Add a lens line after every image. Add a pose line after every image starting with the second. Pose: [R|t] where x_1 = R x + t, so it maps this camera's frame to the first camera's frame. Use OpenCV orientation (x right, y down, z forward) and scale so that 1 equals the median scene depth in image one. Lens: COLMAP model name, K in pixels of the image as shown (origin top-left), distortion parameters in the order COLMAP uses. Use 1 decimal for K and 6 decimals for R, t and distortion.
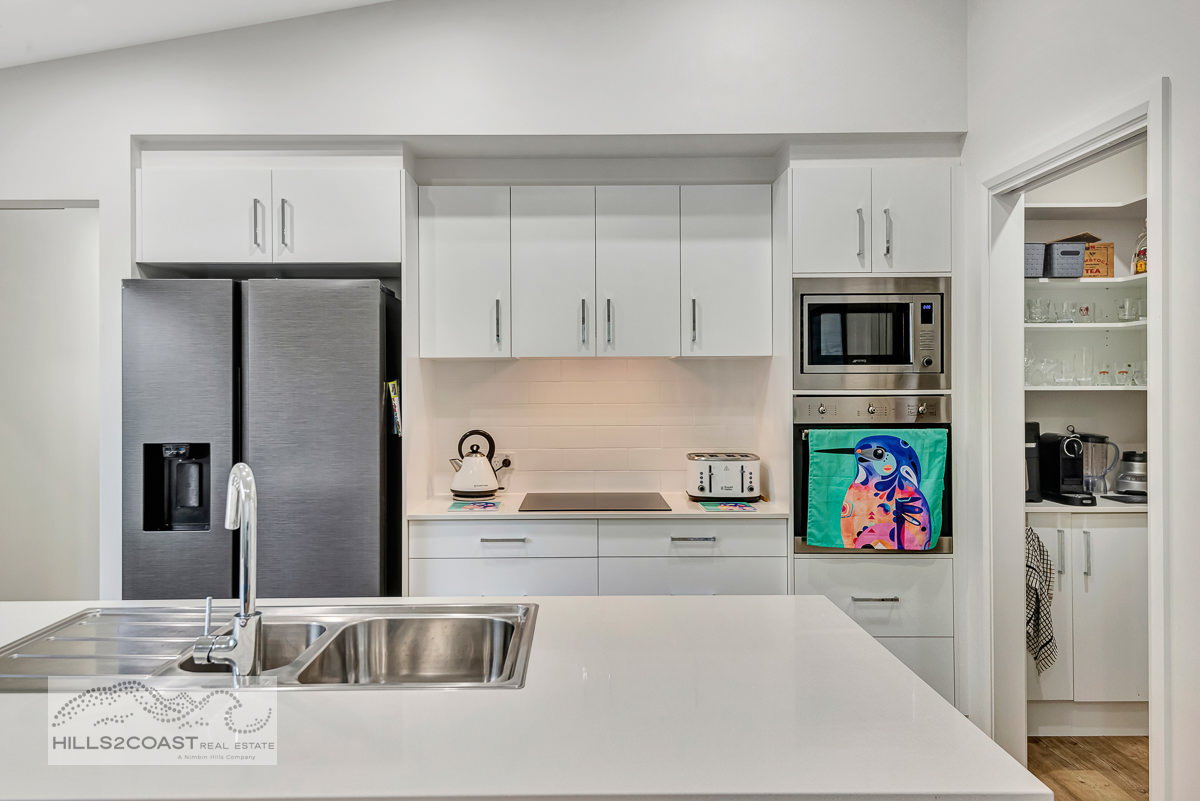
lens RADIAL K [[815.2, 0, 599.2], [0, 815.2, 375.6], [0, 0, 1]] dist [0.005259, 0.000688]
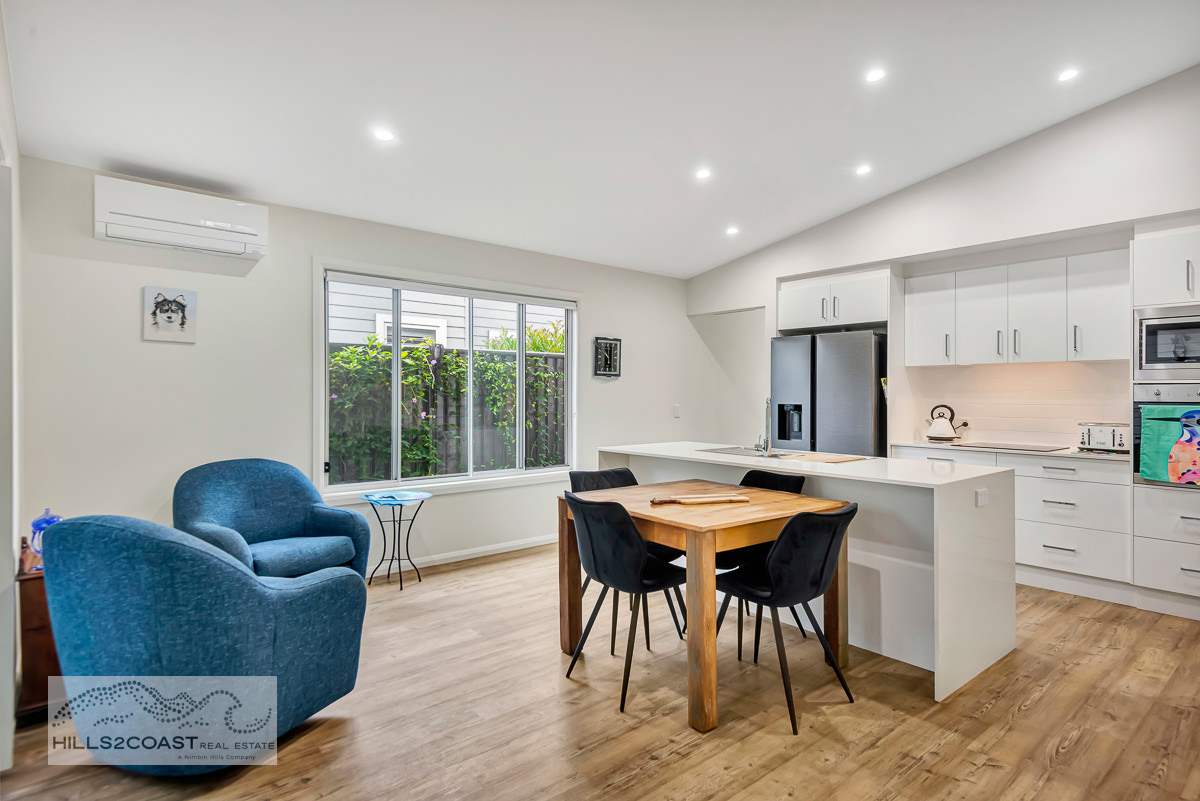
lens RADIAL K [[641.7, 0, 600.0], [0, 641.7, 400.5], [0, 0, 1]] dist [0.037407, -0.000408]
pose [[0.632434, 0.015576, -0.774458, 0.573419], [0.001656, 0.999768, 0.021461, 0.028039], [0.774612, -0.014855, 0.632262, -0.610490]]
